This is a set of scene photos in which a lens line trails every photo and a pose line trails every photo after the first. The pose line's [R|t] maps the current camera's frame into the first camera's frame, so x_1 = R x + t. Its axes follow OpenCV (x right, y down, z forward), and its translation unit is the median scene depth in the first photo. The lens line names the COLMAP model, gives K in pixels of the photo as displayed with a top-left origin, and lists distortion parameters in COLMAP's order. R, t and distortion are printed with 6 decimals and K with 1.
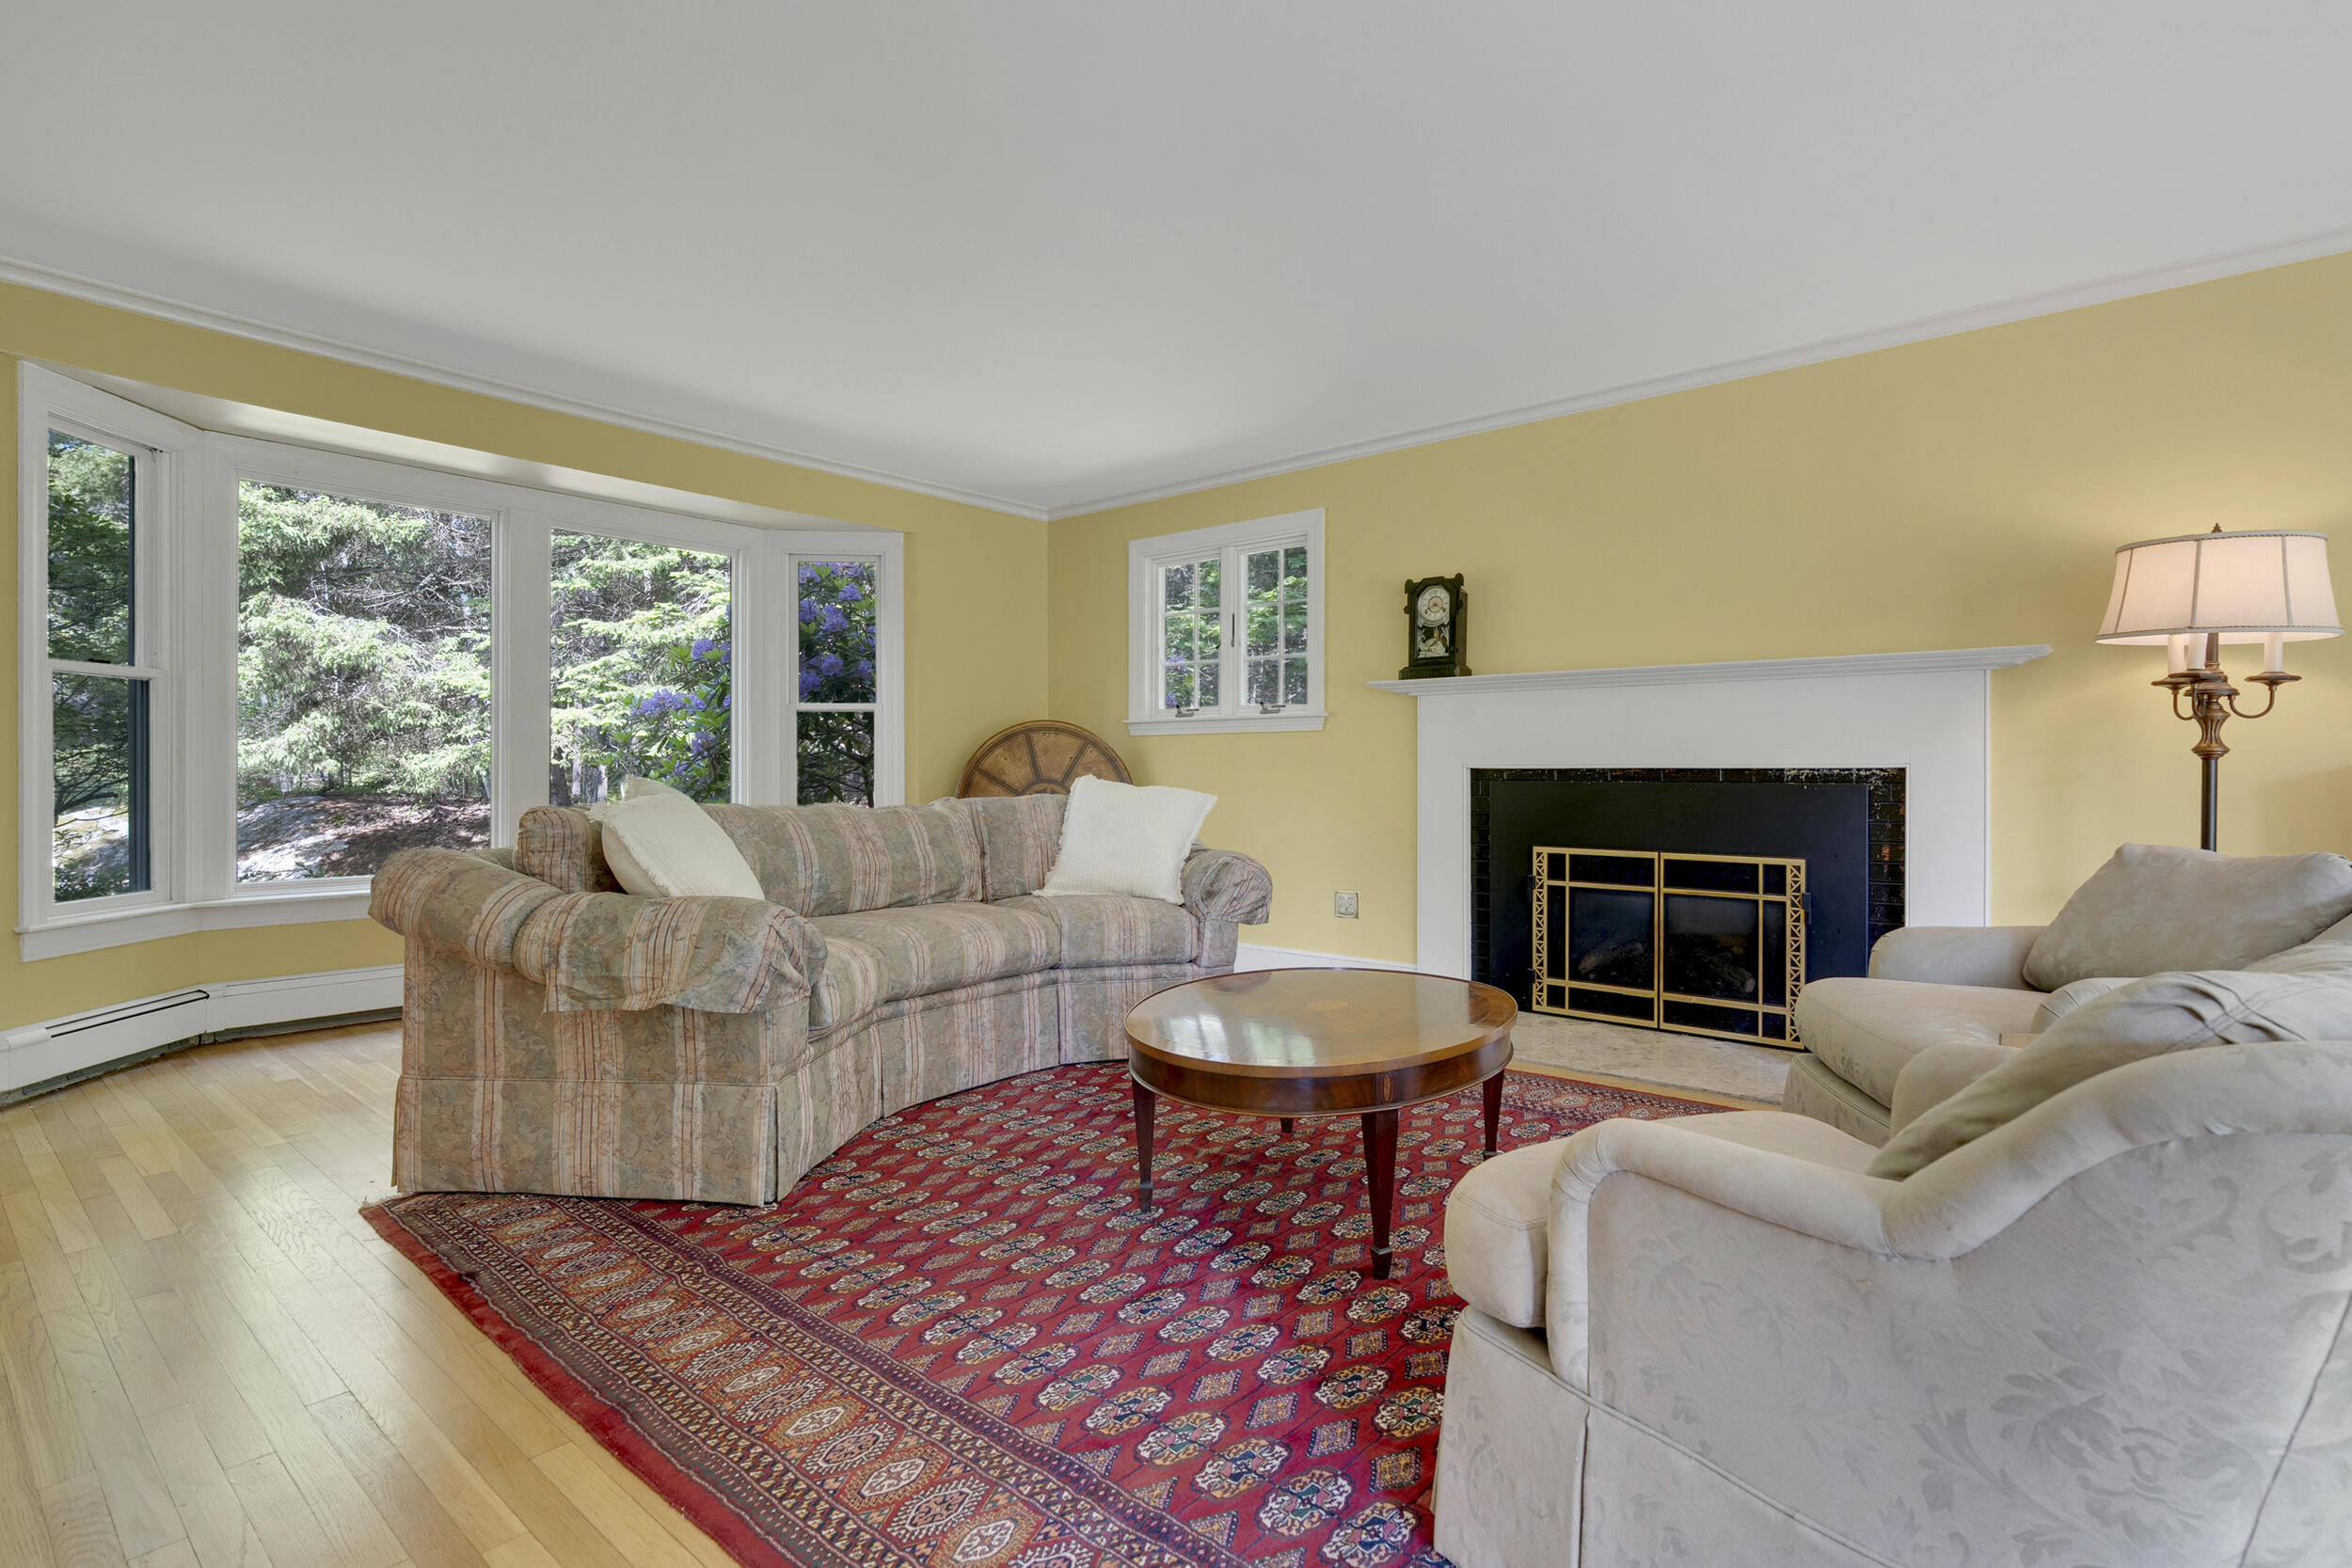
lens RADIAL K [[1102.7, 0, 1172.6], [0, 1102.7, 768.0], [0, 0, 1]] dist [-0.002501, -0.000117]
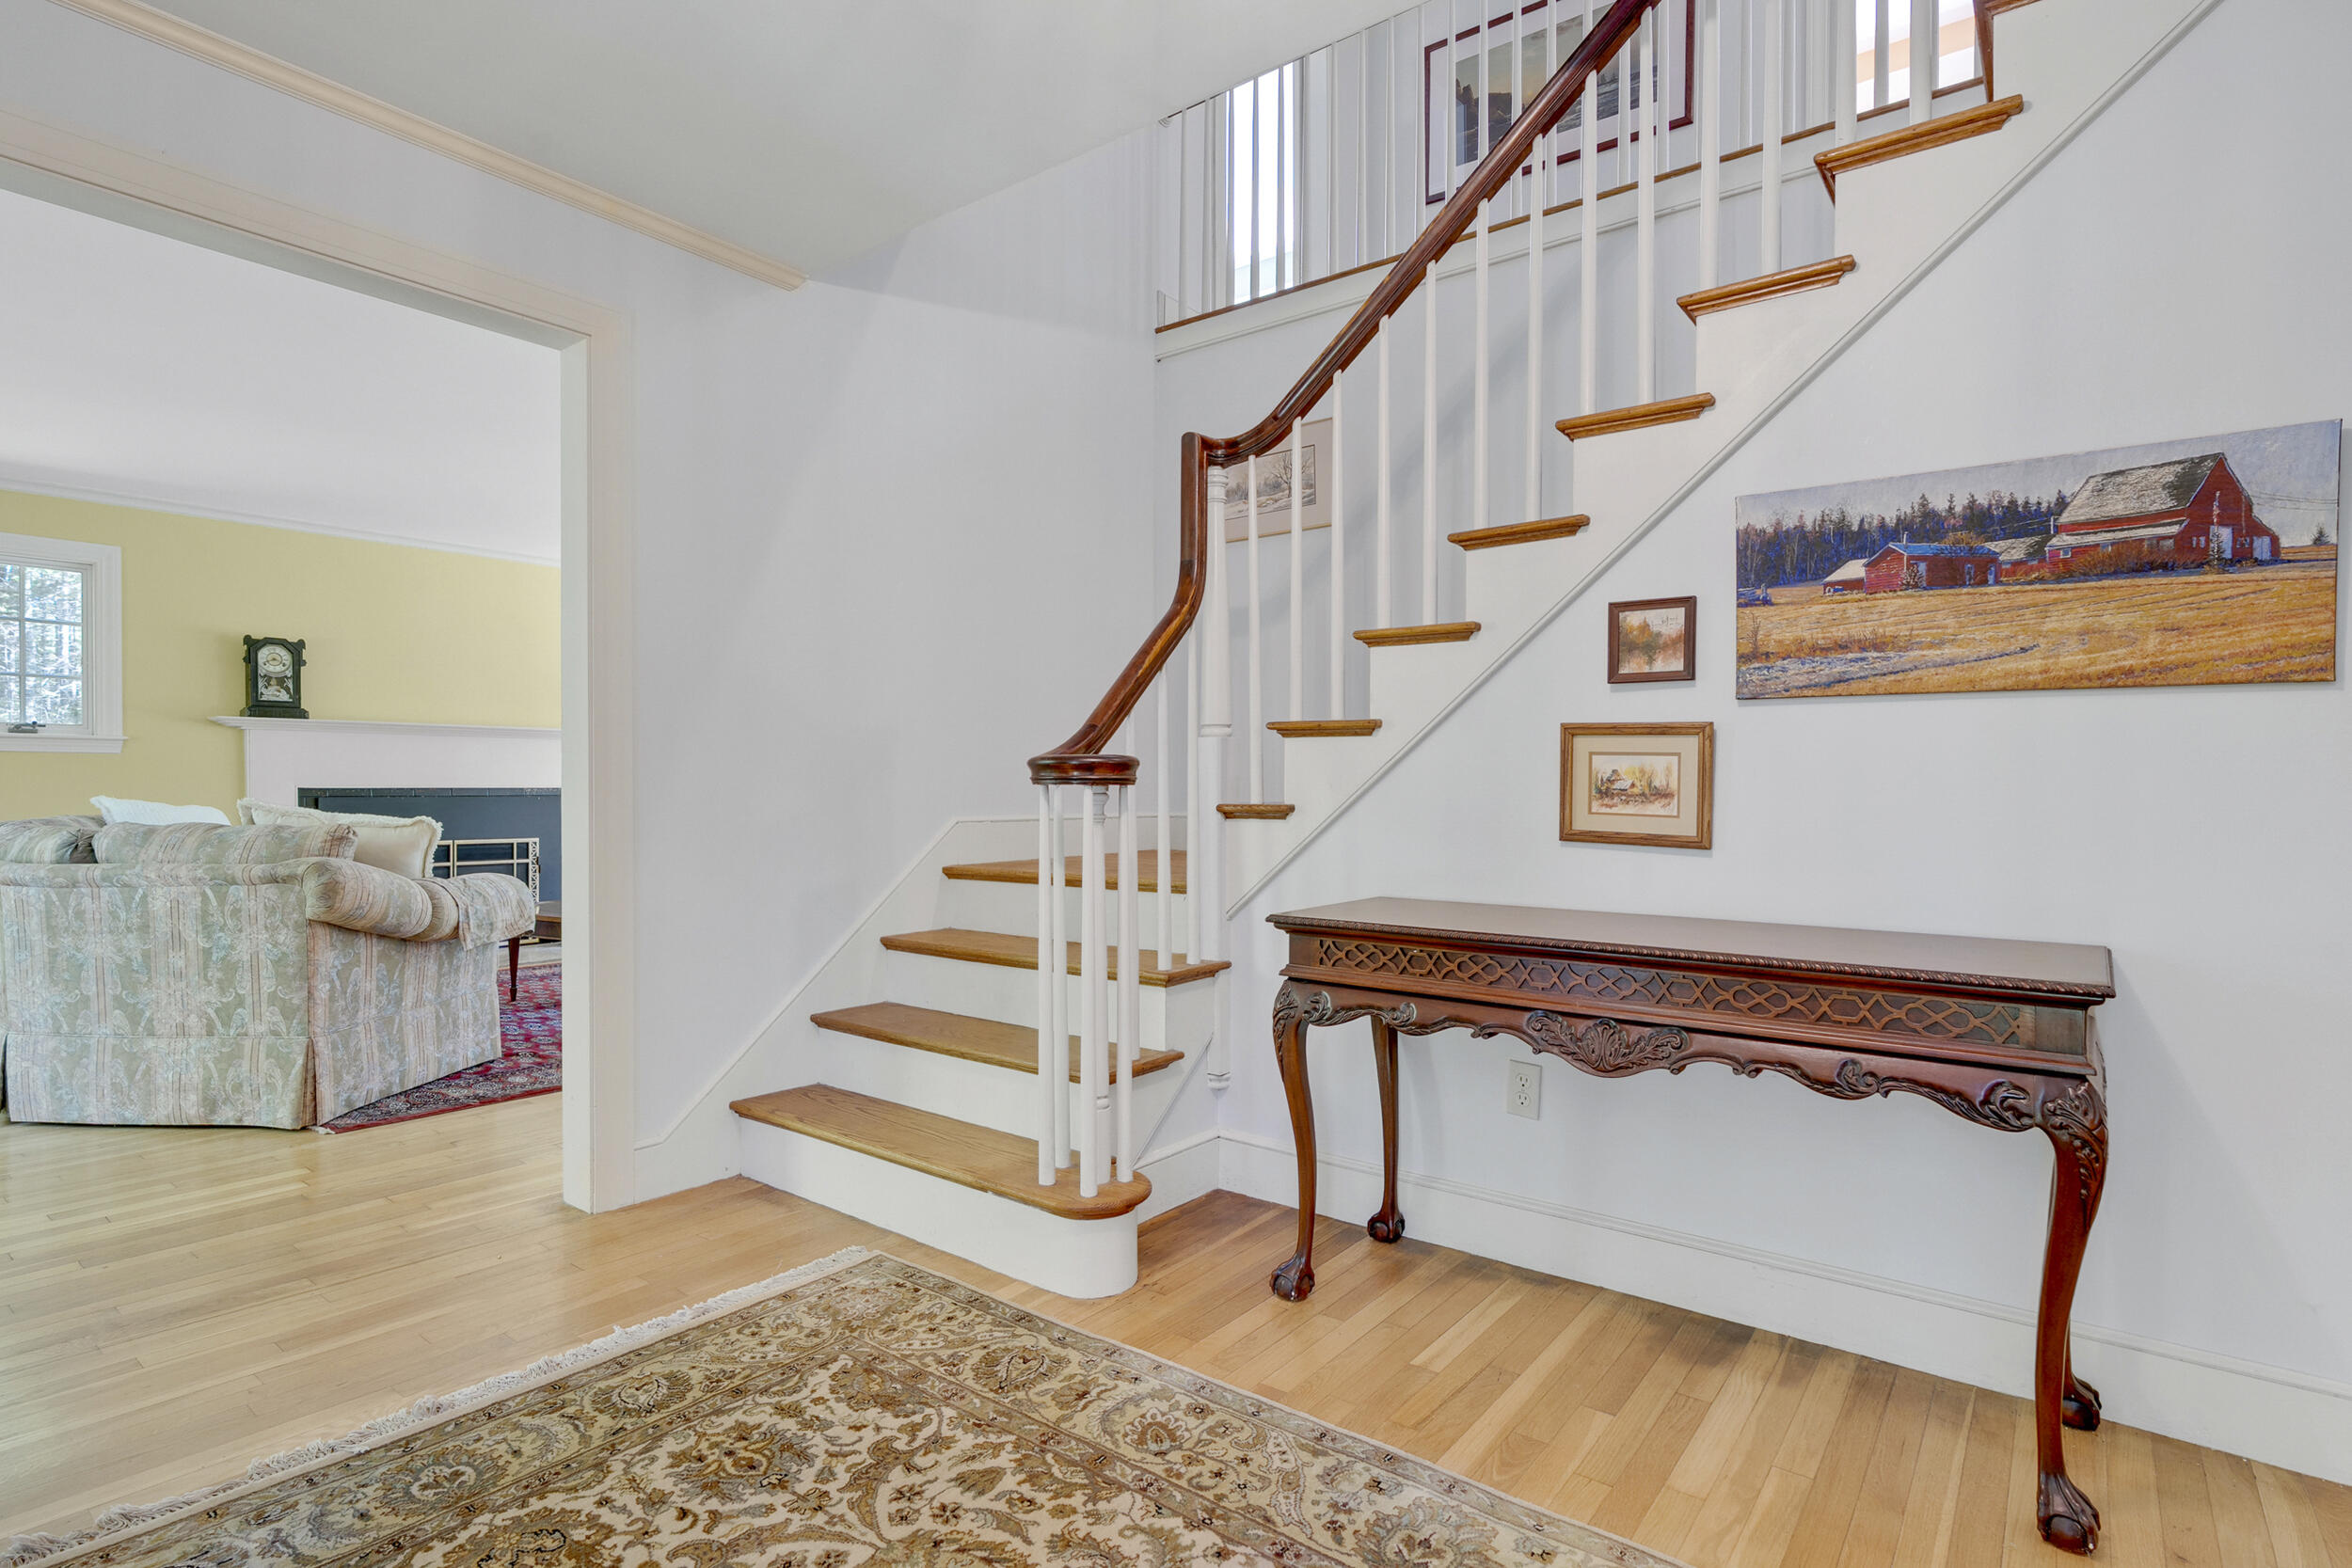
lens RADIAL K [[1167.0, 0, 1173.4], [0, 1167.0, 785.3], [0, 0, 1]] dist [0.001267, -0.000291]
pose [[-0.031251, 0.000073, 0.999512, -1.218715], [-0.001710, 0.999999, -0.000126, -0.005155], [-0.999510, -0.001713, -0.031251, 0.007705]]
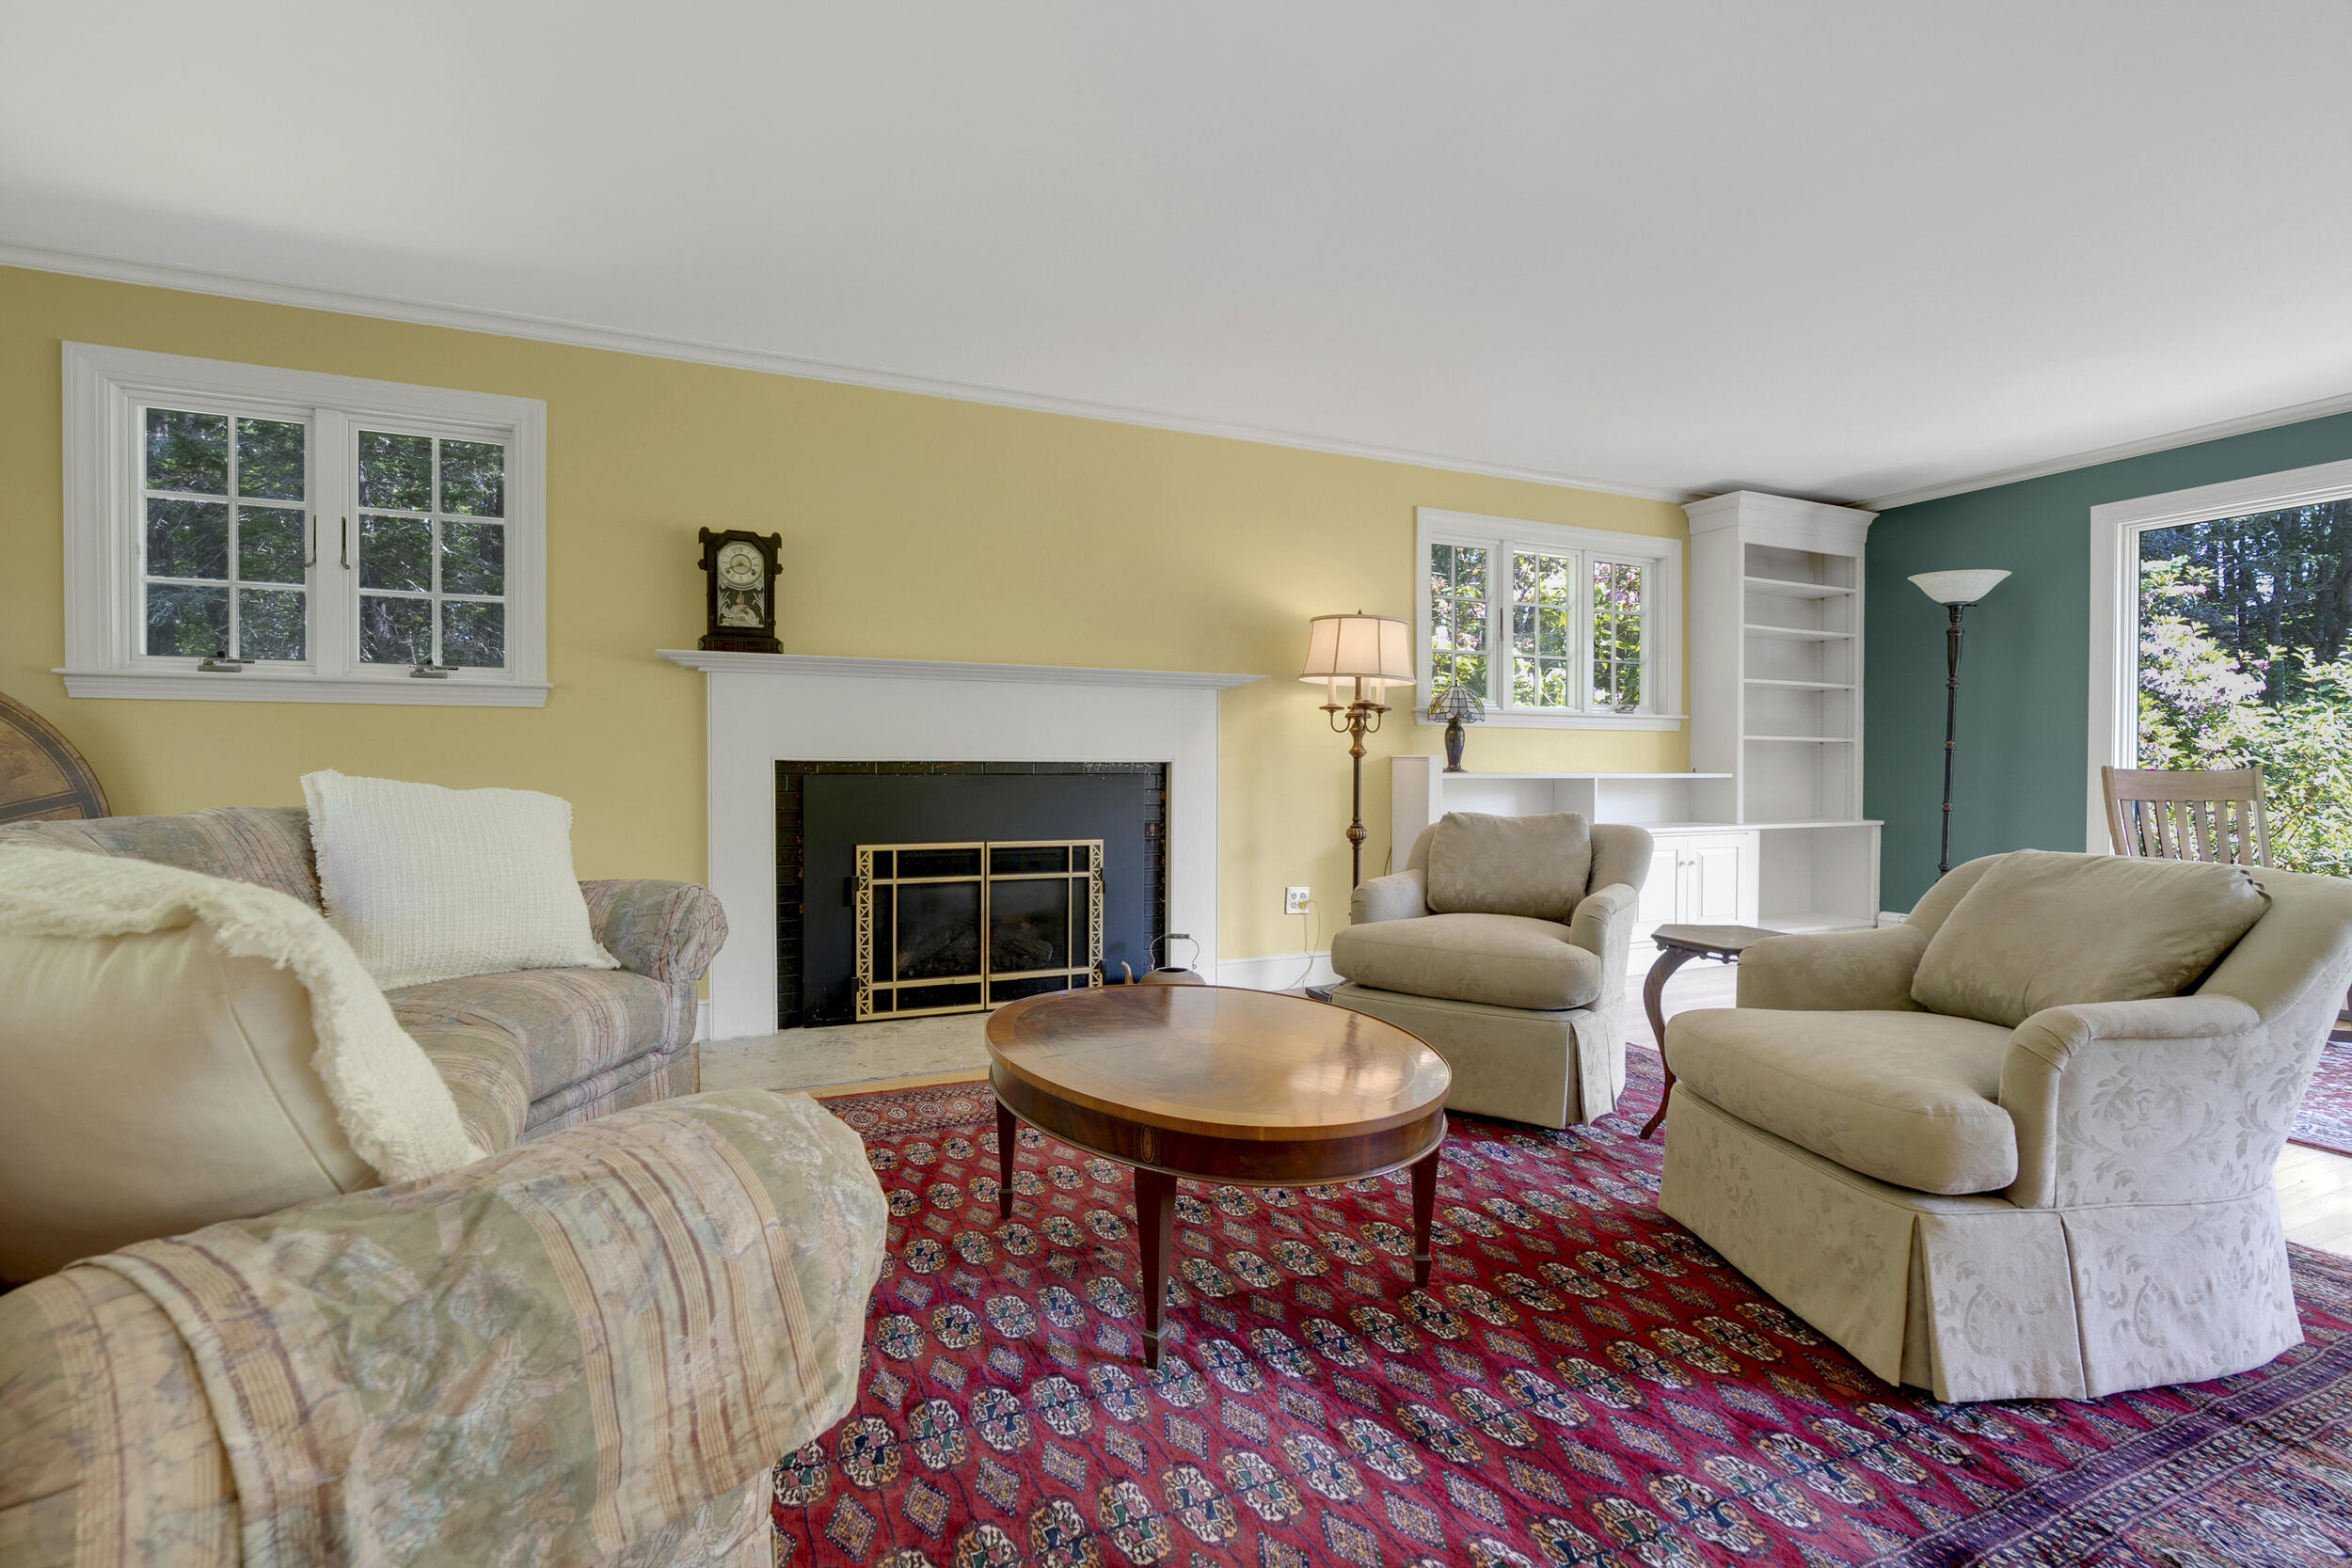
lens RADIAL K [[1052.4, 0, 1169.7], [0, 1052.4, 777.9], [0, 0, 1]] dist [-0.002623, 0.000298]
pose [[0.445099, -0.010846, 0.895416, -0.355257], [-0.004893, 0.999882, 0.014544, 0.000229], [-0.895468, -0.010855, 0.444993, 0.378749]]
